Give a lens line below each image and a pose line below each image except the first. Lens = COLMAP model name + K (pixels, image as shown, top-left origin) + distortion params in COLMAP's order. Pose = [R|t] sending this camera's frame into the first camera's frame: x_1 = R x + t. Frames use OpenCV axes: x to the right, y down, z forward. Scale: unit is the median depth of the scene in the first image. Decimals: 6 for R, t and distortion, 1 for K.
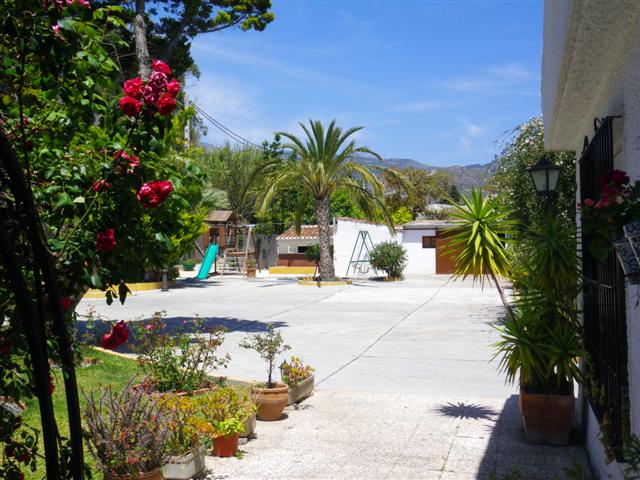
lens RADIAL K [[789.8, 0, 320.5], [0, 789.8, 237.8], [0, 0, 1]] dist [0.046930, 0.000000]
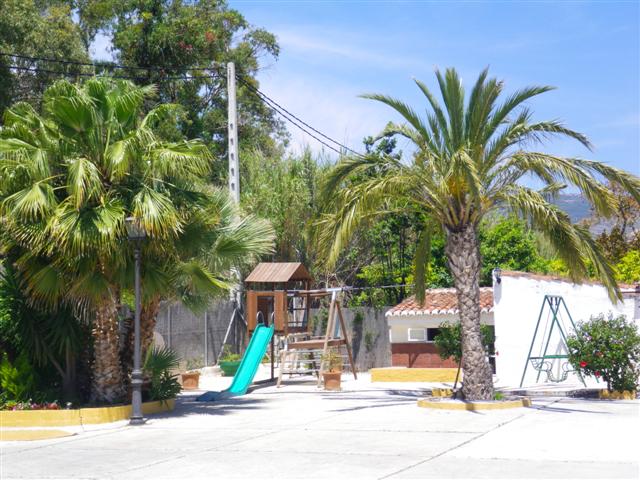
lens RADIAL K [[1179.0, 0, 319.6], [0, 1179.0, 246.9], [0, 0, 1]] dist [0.222991, 0.000000]
pose [[0.989162, -0.022189, -0.145142, 0.017892], [0.013553, 0.998093, -0.060220, 0.003585], [0.146201, 0.057600, 0.987576, 0.231872]]
